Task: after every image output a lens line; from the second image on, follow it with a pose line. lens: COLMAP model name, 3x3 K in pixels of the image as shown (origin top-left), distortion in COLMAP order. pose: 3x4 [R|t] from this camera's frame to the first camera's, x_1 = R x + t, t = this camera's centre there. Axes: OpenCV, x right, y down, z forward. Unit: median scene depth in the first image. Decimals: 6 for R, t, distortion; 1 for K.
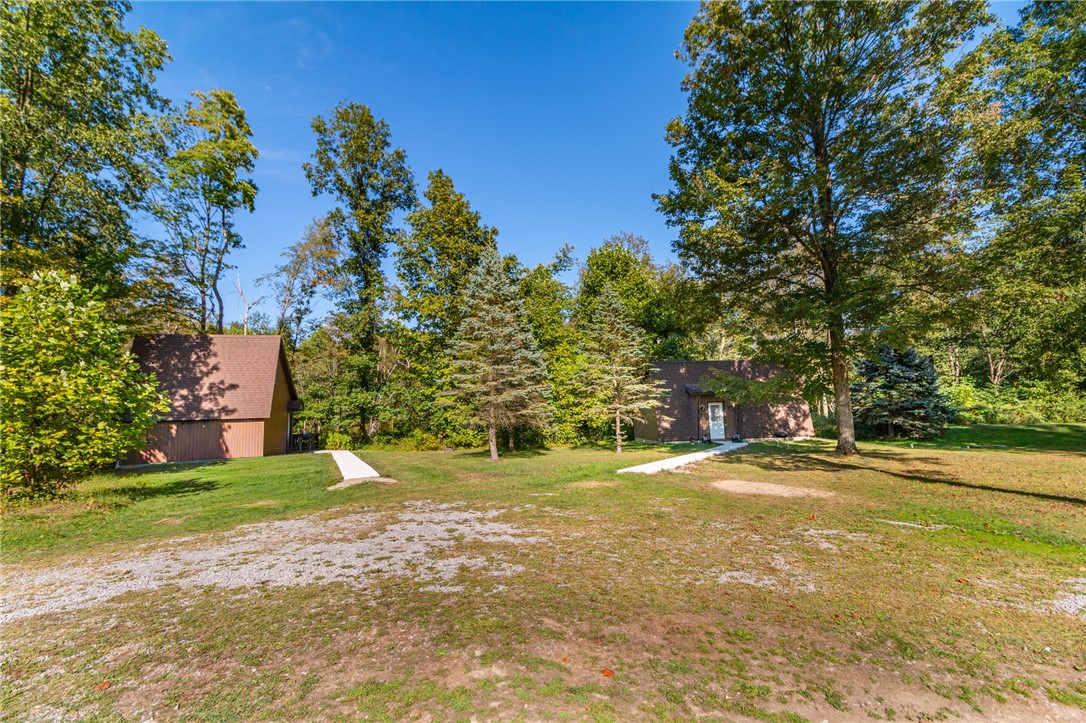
lens RADIAL K [[498.5, 0, 540.8], [0, 498.5, 361.3], [0, 0, 1]] dist [0.004066, 0.000693]
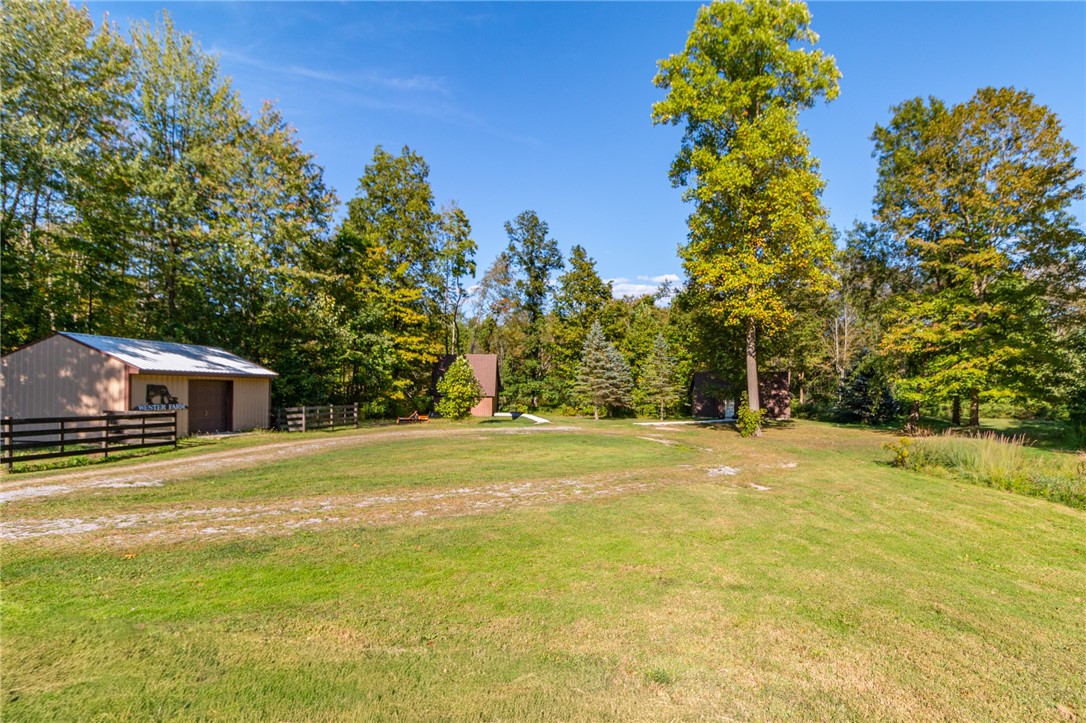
lens RADIAL K [[498.5, 0, 540.7], [0, 498.5, 363.6], [0, 0, 1]] dist [0.004066, 0.000693]
pose [[0.957908, 0.018455, -0.286483, 0.162175], [-0.002173, 0.998369, 0.057050, -0.097814], [0.287069, -0.054026, 0.956385, -0.641444]]
